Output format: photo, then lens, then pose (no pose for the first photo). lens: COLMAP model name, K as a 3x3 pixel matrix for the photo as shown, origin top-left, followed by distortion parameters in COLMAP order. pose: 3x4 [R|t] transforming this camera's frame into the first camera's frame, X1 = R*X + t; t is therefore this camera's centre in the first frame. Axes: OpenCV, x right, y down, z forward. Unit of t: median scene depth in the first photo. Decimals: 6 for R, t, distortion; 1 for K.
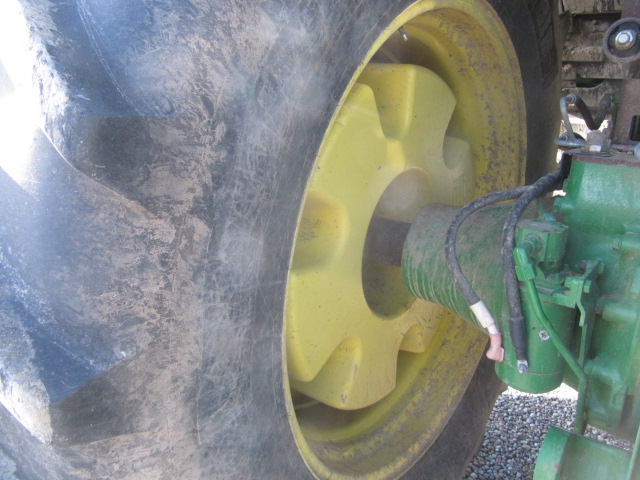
lens RADIAL K [[527.1, 0, 320.0], [0, 527.1, 240.0], [0, 0, 1]] dist [-0.049019, 0.014006]
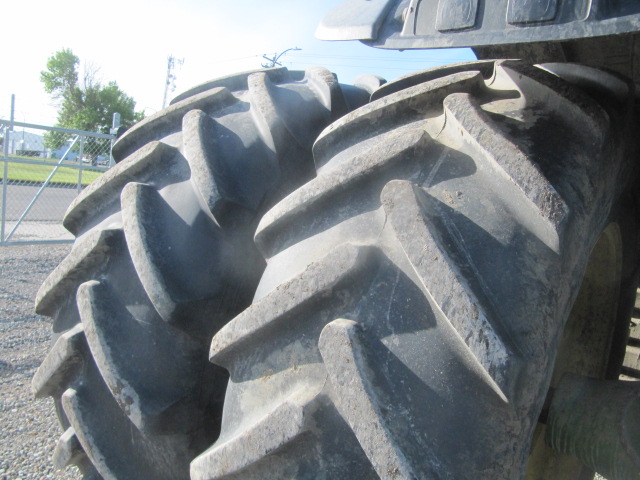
lens RADIAL K [[527.1, 0, 320.0], [0, 527.1, 240.0], [0, 0, 1]] dist [-0.049019, 0.014006]
pose [[0.995204, 0.095821, 0.019674, -0.983279], [-0.090796, 0.979705, -0.178703, -0.237658], [-0.036398, 0.176060, 0.983706, -0.594033]]
